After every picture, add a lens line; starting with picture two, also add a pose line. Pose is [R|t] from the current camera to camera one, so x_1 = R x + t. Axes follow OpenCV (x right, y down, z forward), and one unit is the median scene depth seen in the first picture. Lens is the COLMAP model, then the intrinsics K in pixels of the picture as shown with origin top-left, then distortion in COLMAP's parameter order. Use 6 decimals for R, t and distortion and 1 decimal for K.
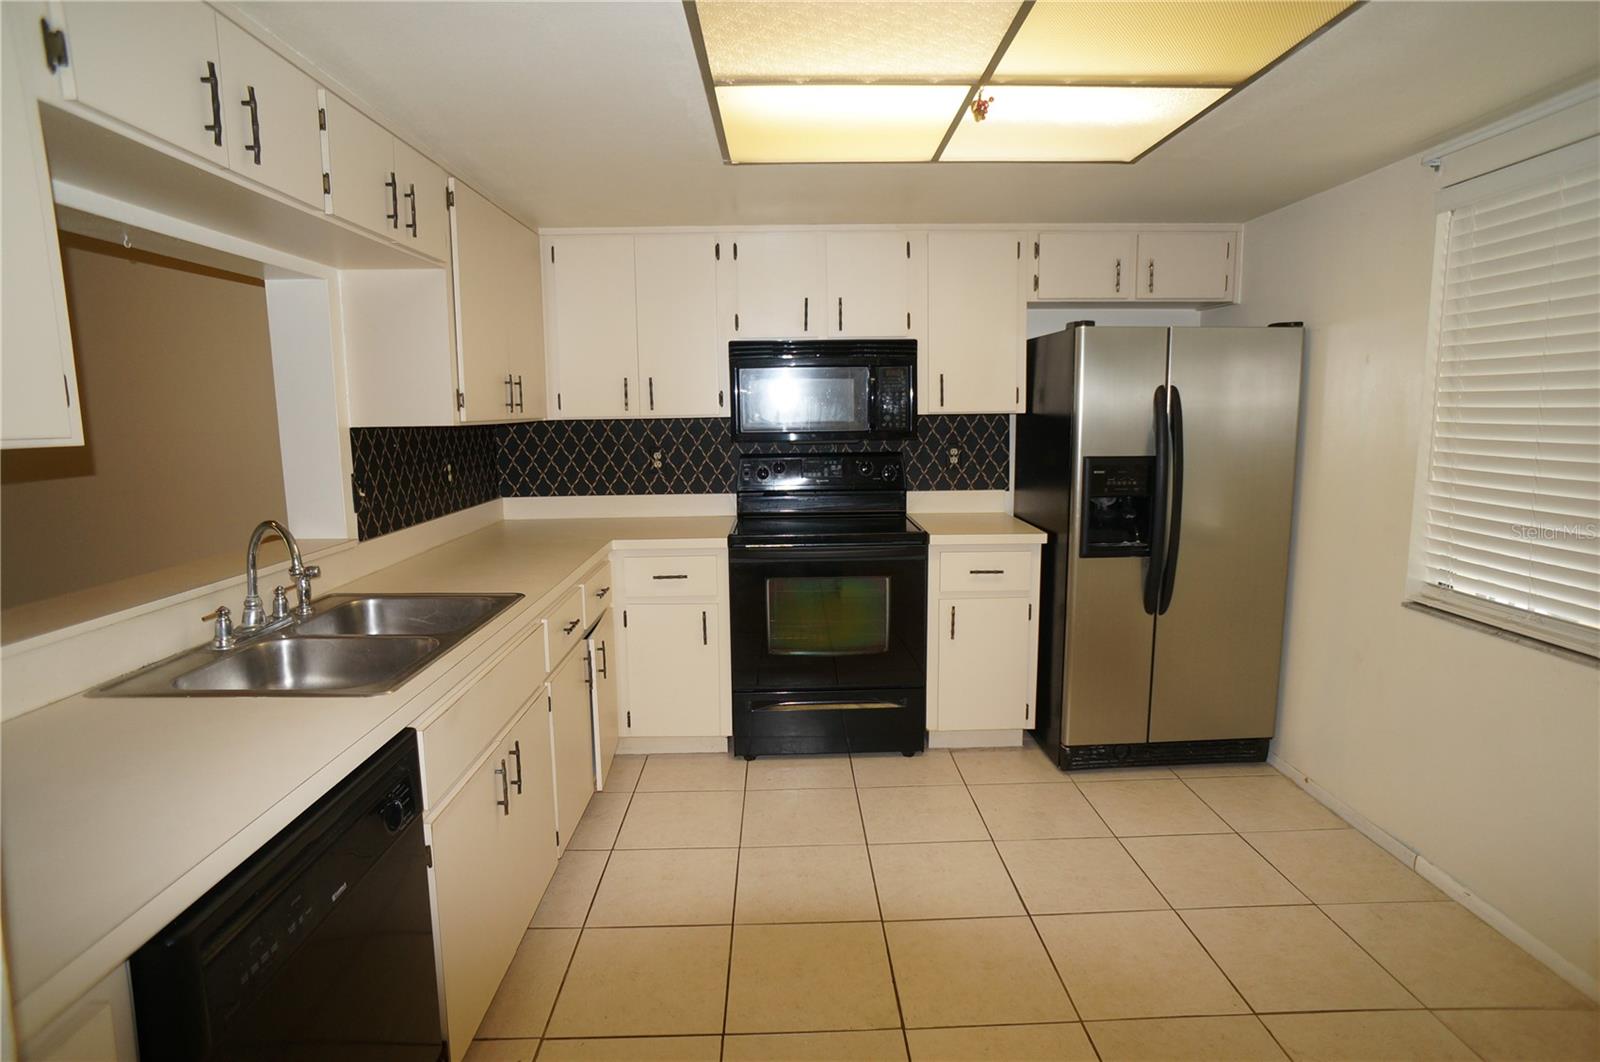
lens RADIAL K [[881.3, 0, 800.0], [0, 881.3, 531.0], [0, 0, 1]] dist [0.022548, 0.000056]
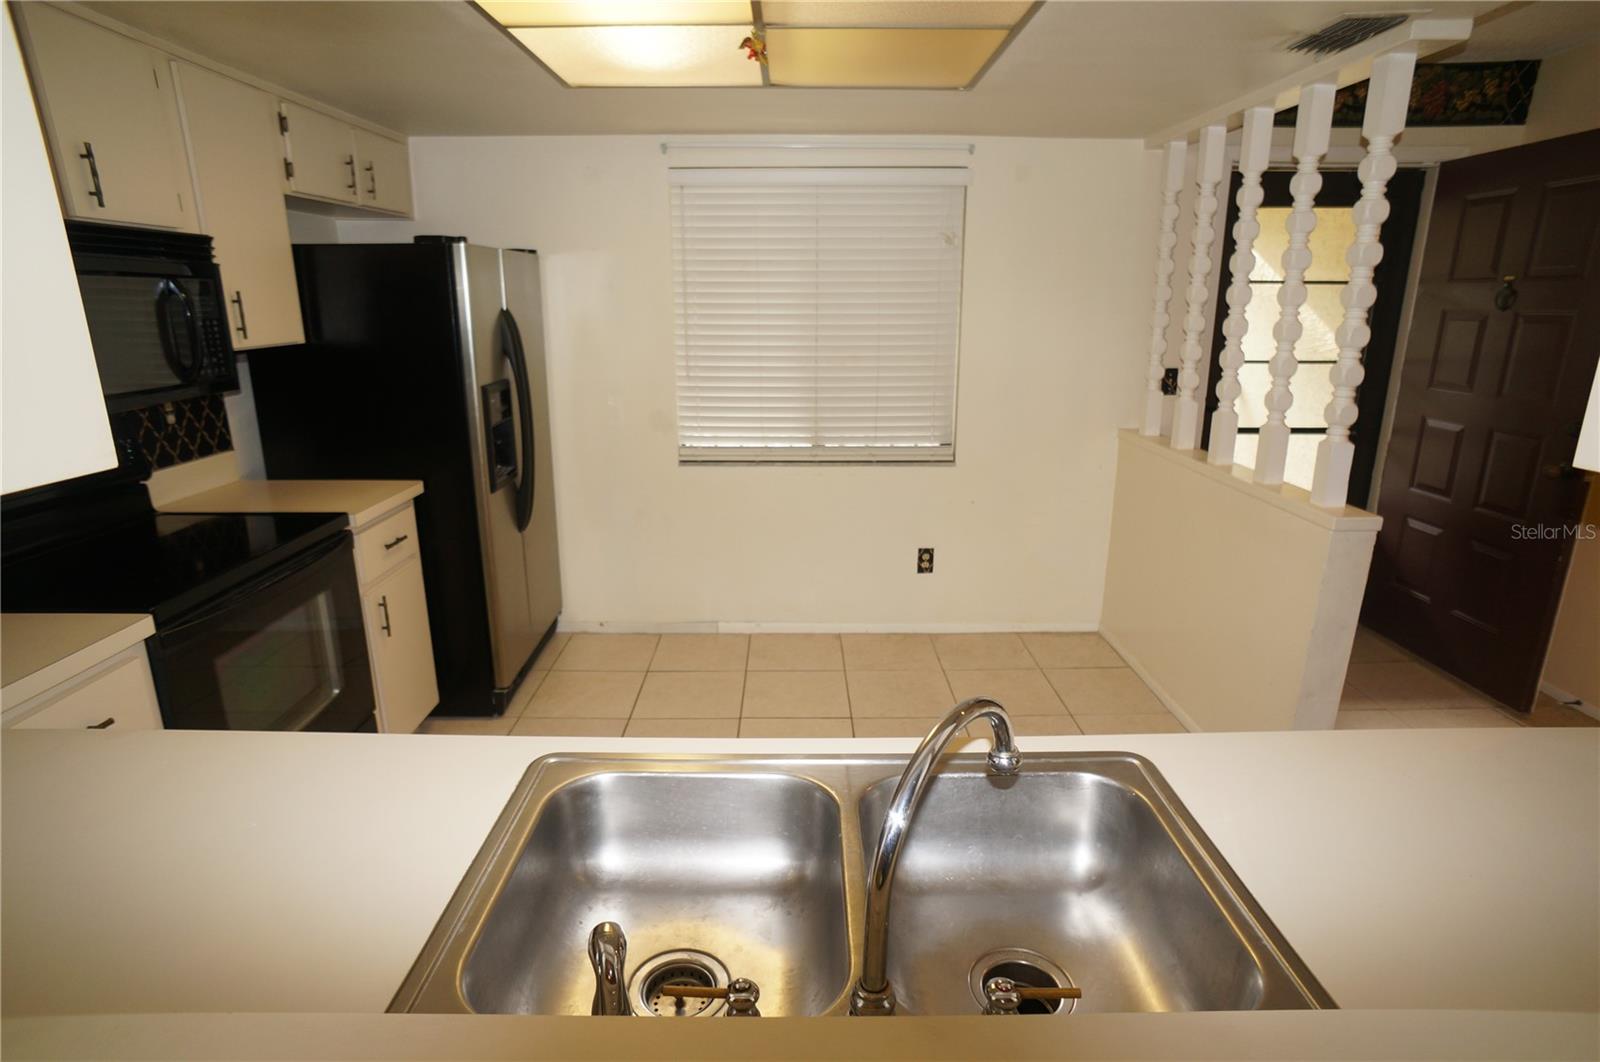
lens RADIAL K [[881.3, 0, 800.0], [0, 881.3, 531.0], [0, 0, 1]] dist [0.022548, 0.000056]
pose [[0.025594, -0.259192, 0.965487, -0.552939], [0.145650, 0.956464, 0.252909, -0.114549], [-0.989005, 0.134150, 0.062231, 0.568345]]
